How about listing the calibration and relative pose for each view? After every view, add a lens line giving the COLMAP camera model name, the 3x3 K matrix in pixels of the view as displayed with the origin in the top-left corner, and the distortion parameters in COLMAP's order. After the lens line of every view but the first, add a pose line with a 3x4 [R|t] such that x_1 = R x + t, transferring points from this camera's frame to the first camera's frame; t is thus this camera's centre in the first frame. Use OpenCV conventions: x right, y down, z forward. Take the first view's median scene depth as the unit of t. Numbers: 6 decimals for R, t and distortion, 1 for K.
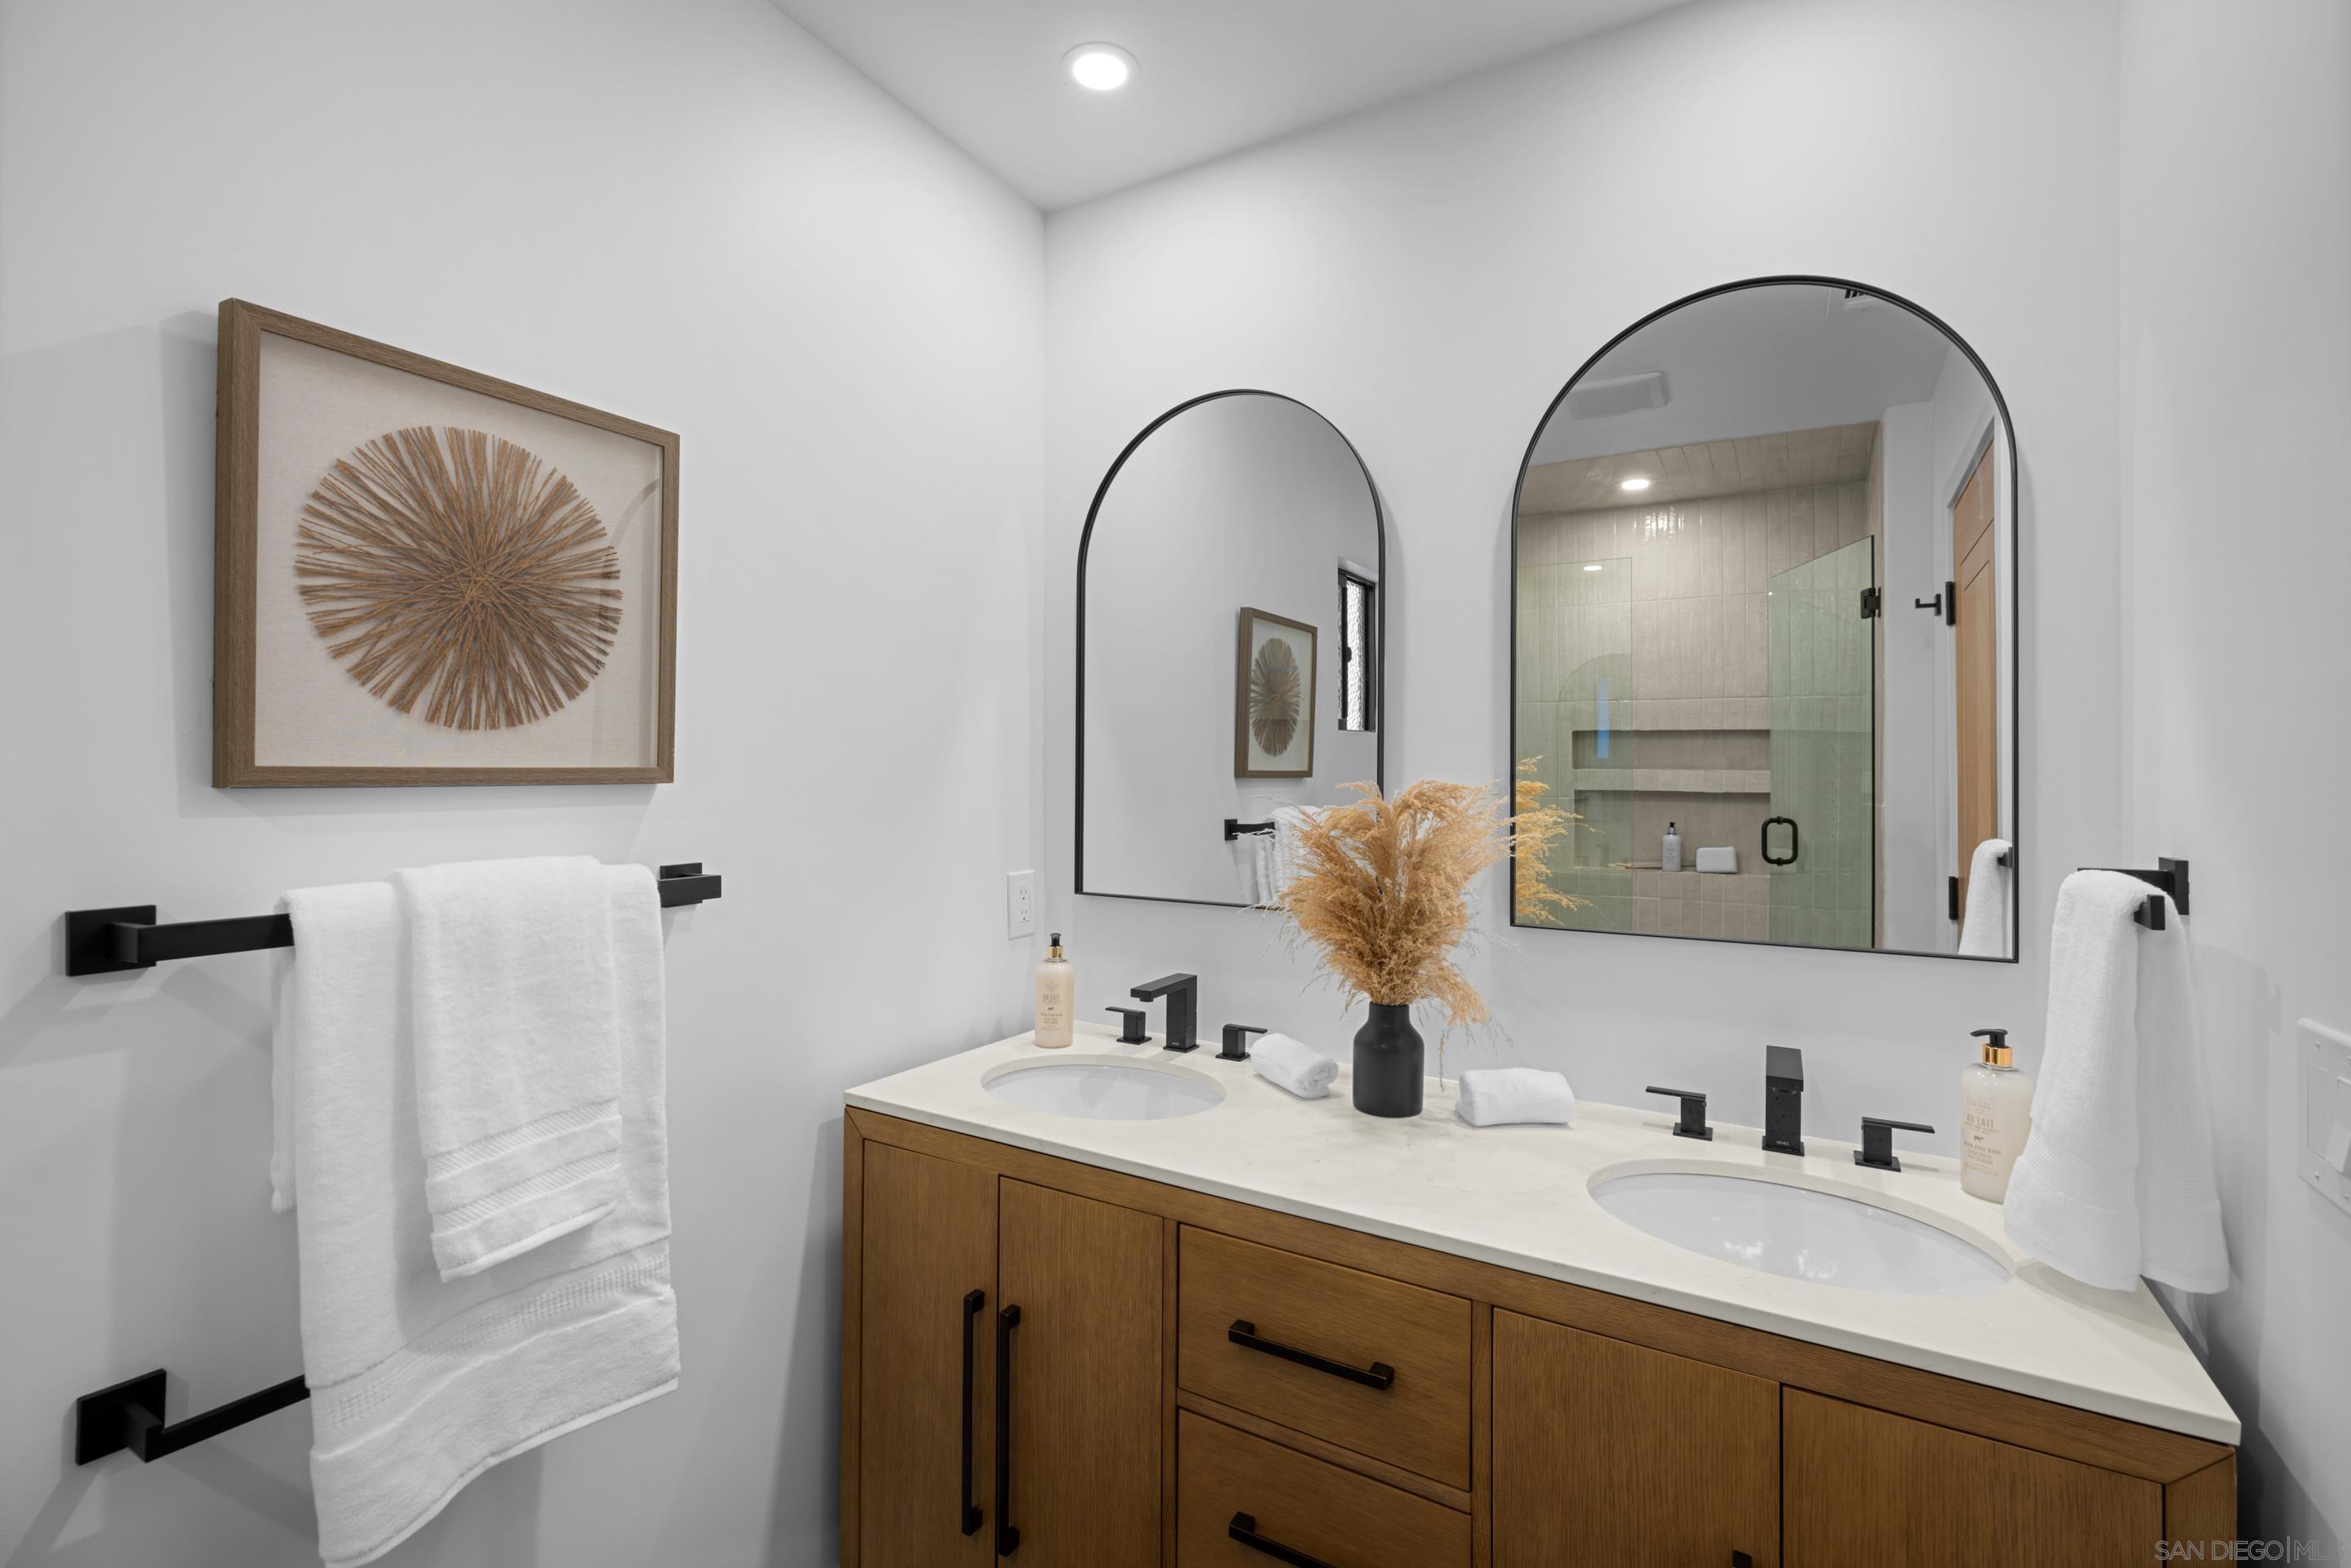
lens RADIAL K [[1064.9, 0, 1180.4], [0, 1064.9, 770.2], [0, 0, 1]] dist [0.004561, 0.000641]
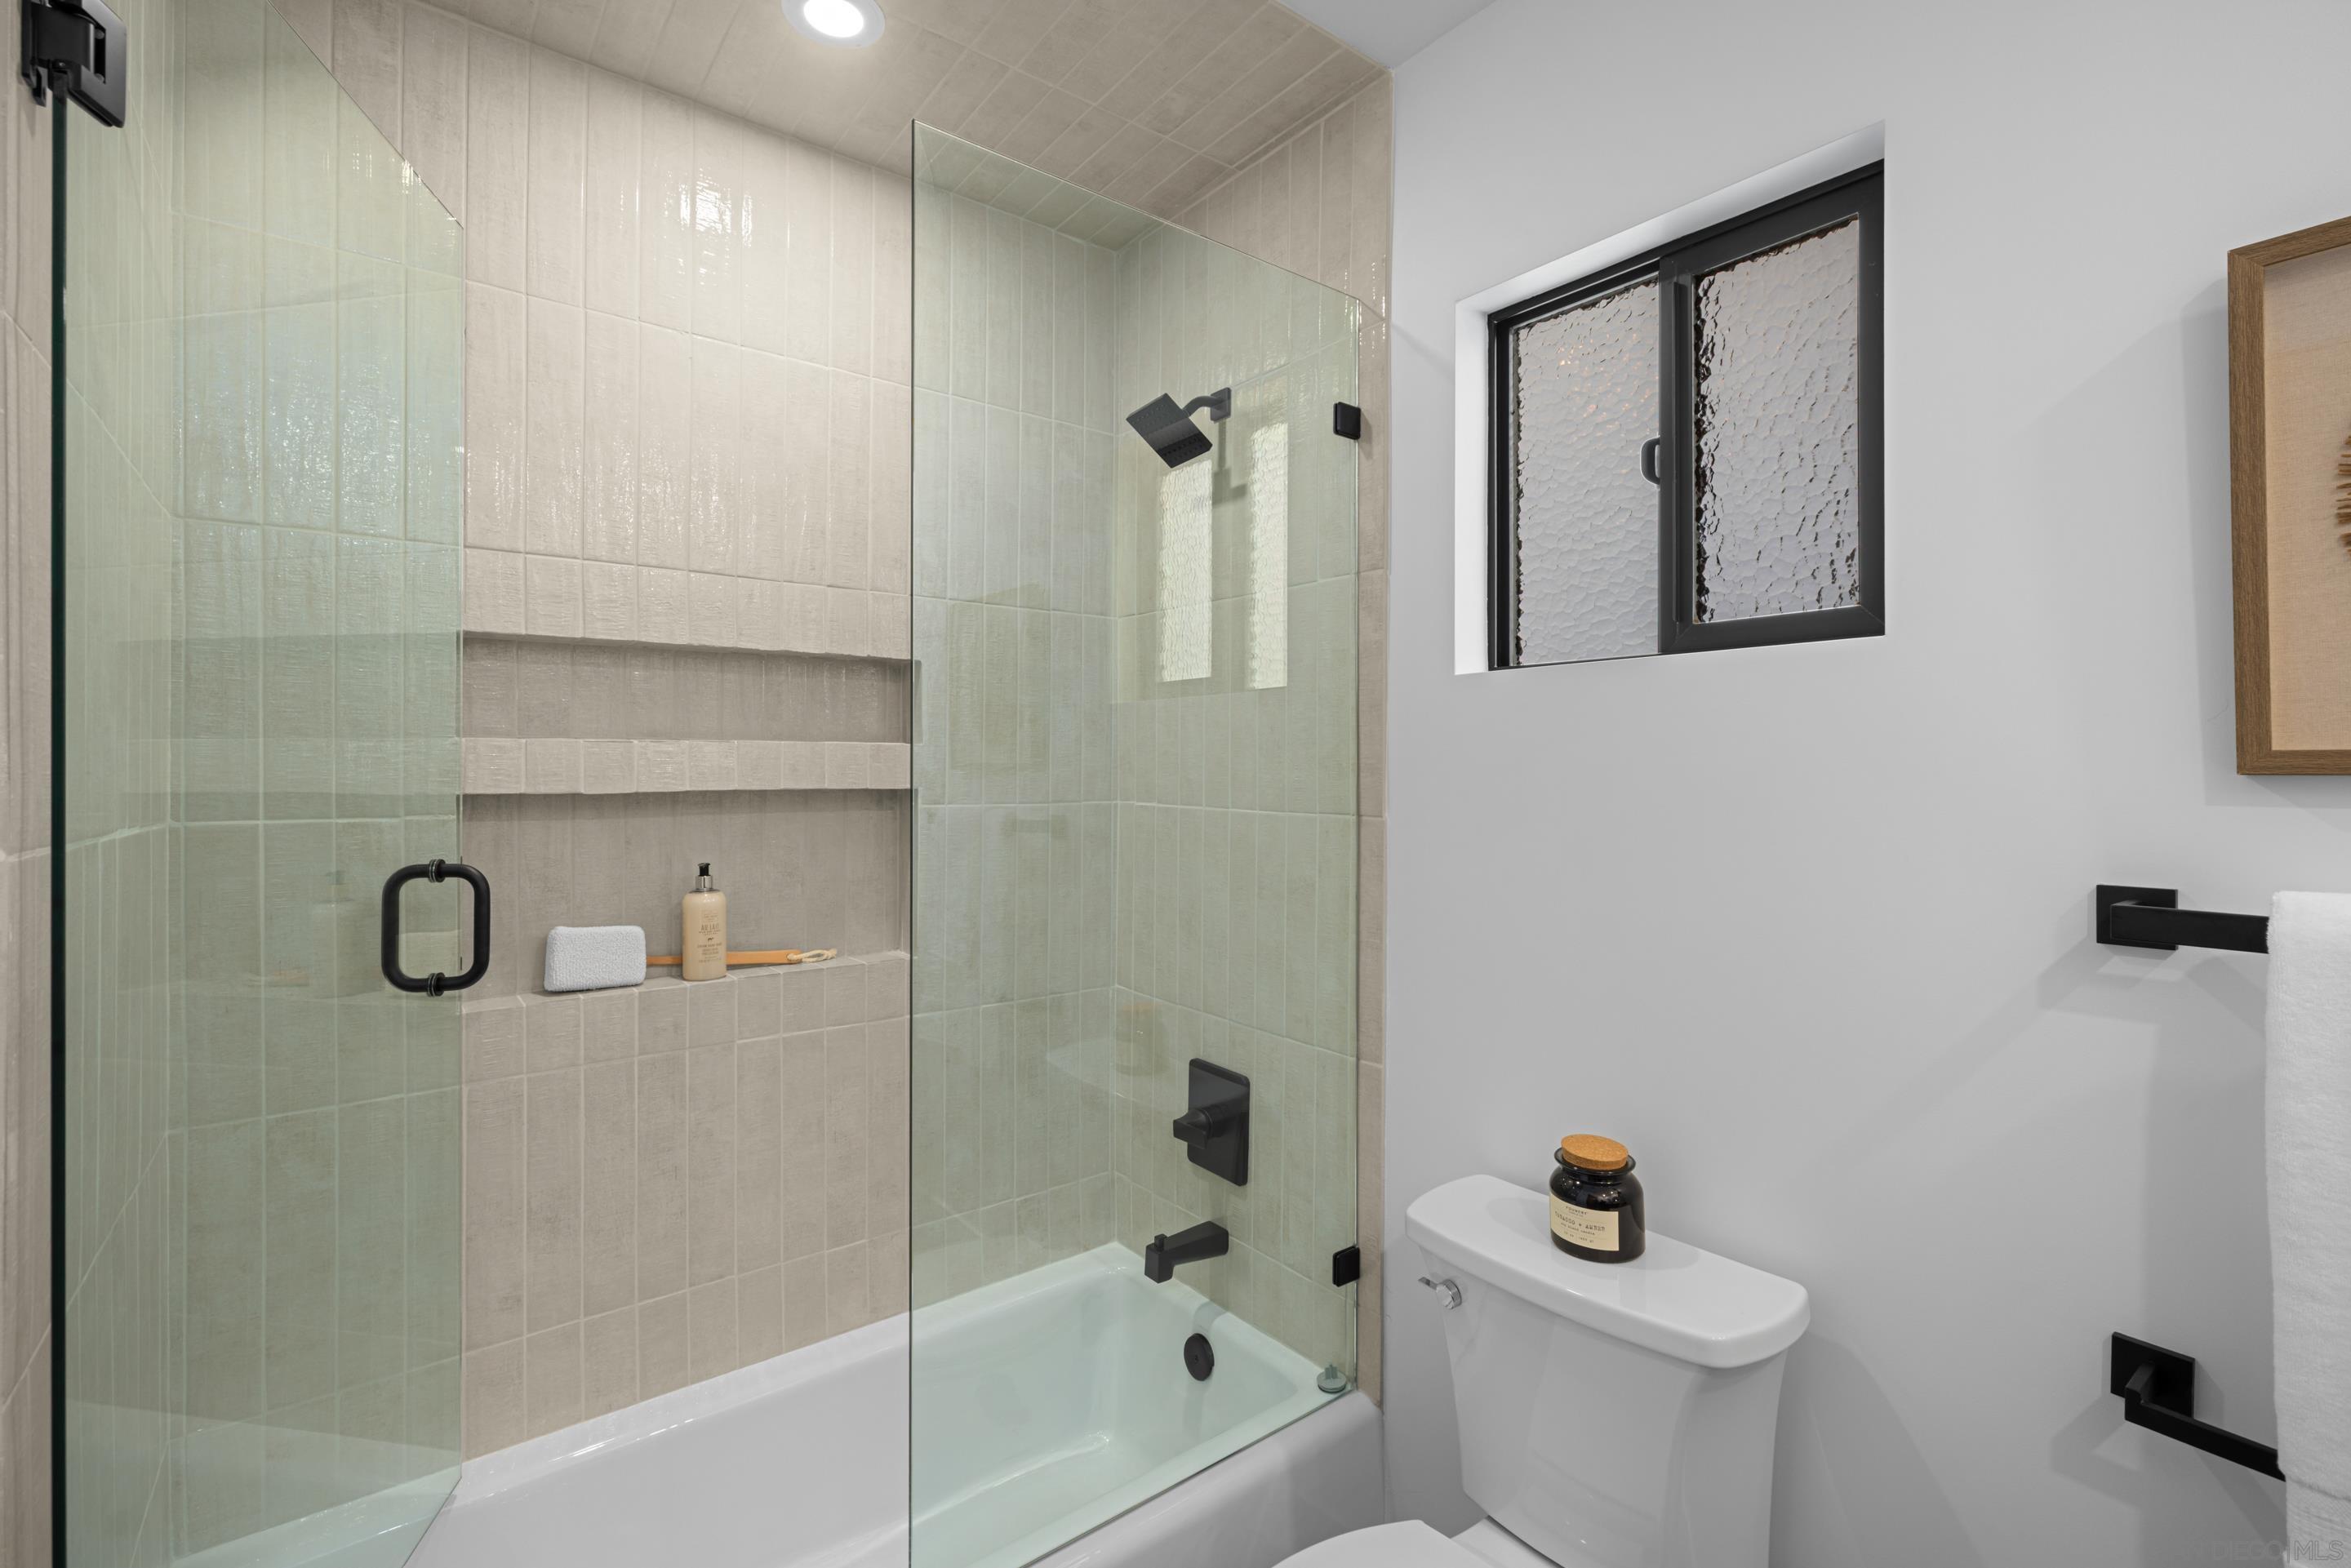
lens RADIAL K [[1064.9, 0, 1176.3], [0, 1064.9, 768.8], [0, 0, 1]] dist [0.004561, 0.000641]
pose [[-0.373546, -0.005484, -0.927596, 0.327668], [-0.000908, 0.999984, -0.005547, 0.018392], [0.927611, -0.001230, -0.373545, 0.499035]]
